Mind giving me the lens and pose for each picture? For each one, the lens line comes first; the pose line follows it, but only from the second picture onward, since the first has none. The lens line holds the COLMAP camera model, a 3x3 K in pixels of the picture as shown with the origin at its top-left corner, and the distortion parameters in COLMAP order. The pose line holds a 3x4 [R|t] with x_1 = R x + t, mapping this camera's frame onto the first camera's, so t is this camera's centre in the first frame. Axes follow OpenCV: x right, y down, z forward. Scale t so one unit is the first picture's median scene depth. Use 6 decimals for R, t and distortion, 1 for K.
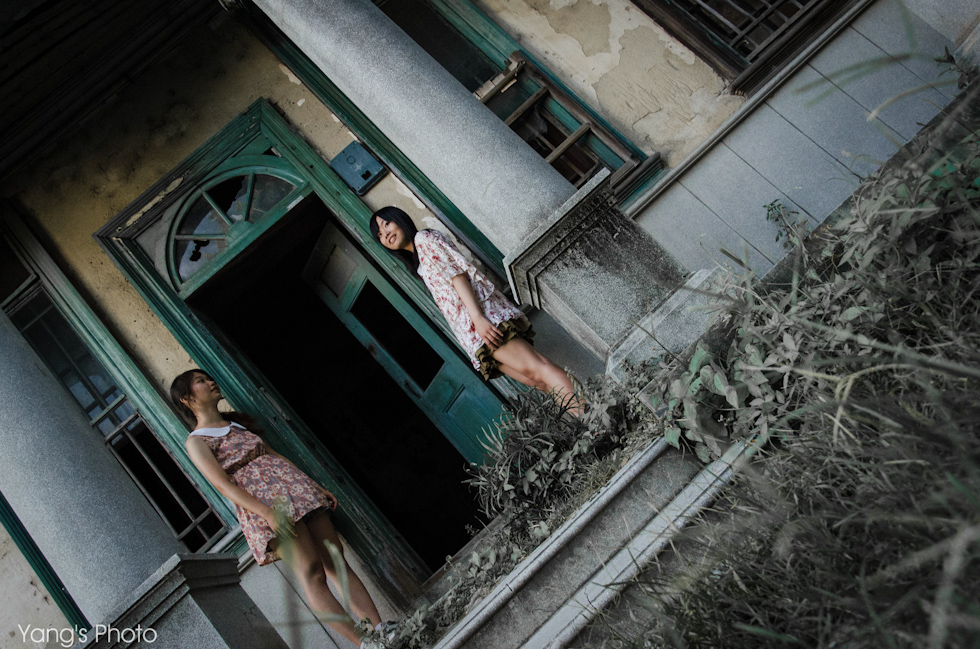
lens RADIAL K [[783.5, 0, 486.2], [0, 783.5, 301.2], [0, 0, 1]] dist [0.021168, -0.015443]
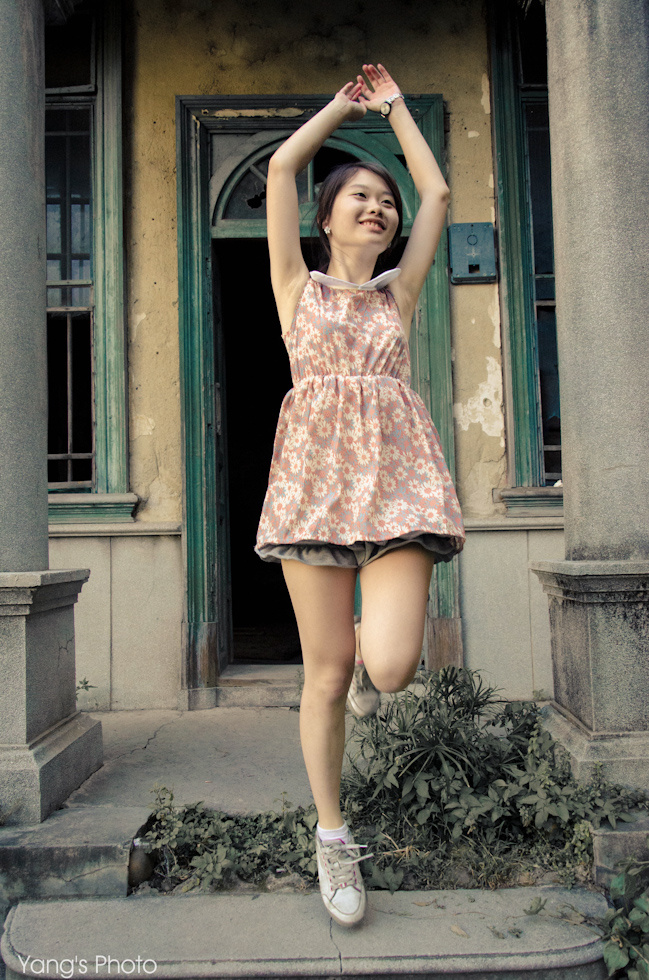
lens RADIAL K [[783.5, 0, 343.3], [0, 783.5, 486.8], [0, 0, 1]] dist [0.021168, -0.015443]
pose [[0.746882, 0.661832, 0.064396, -0.157728], [-0.659008, 0.723796, 0.204517, -0.073253], [0.088747, -0.195188, 0.976742, 0.138150]]
